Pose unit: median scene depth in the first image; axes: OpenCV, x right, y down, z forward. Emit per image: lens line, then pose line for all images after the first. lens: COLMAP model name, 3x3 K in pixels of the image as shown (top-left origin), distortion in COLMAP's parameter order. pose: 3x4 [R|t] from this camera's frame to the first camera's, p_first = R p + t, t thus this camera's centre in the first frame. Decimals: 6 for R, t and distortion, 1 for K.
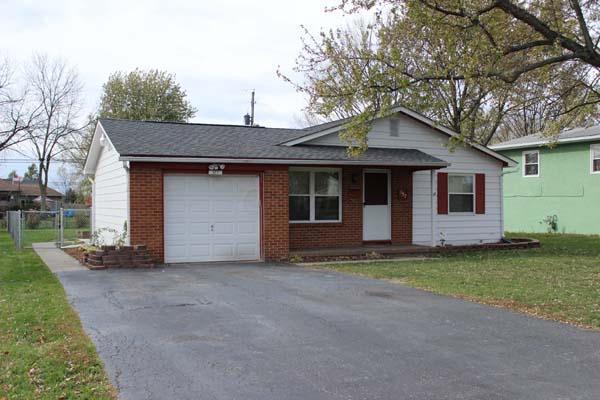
lens RADIAL K [[632.5, 0, 300.0], [0, 632.5, 200.0], [0, 0, 1]] dist [-0.057669, -0.017217]
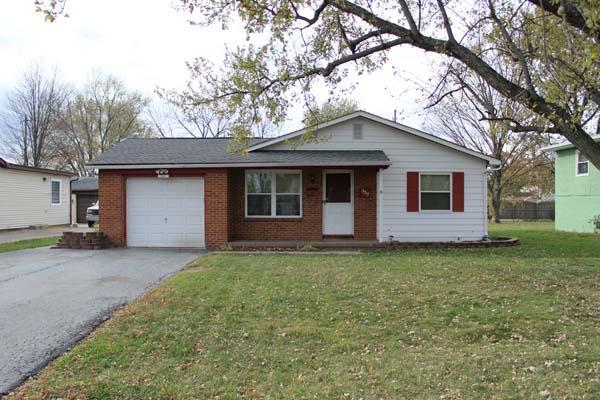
lens RADIAL K [[497.7, 0, 300.1], [0, 497.7, 207.0], [0, 0, 1]] dist [-0.109872, 0.015557]
pose [[0.904119, 0.005204, -0.427248, 0.435623], [0.000282, 0.999918, 0.012777, 0.004706], [0.427280, -0.011673, 0.904044, 0.190857]]
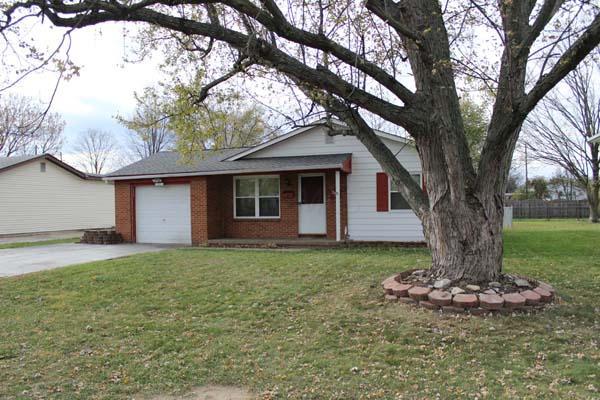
lens RADIAL K [[497.7, 0, 300.1], [0, 497.7, 207.0], [0, 0, 1]] dist [-0.109872, 0.015557]
pose [[0.721303, -0.006637, -0.692587, 0.755715], [0.016946, 0.999824, 0.008067, 0.006129], [0.692412, -0.017555, 0.721289, 0.317678]]
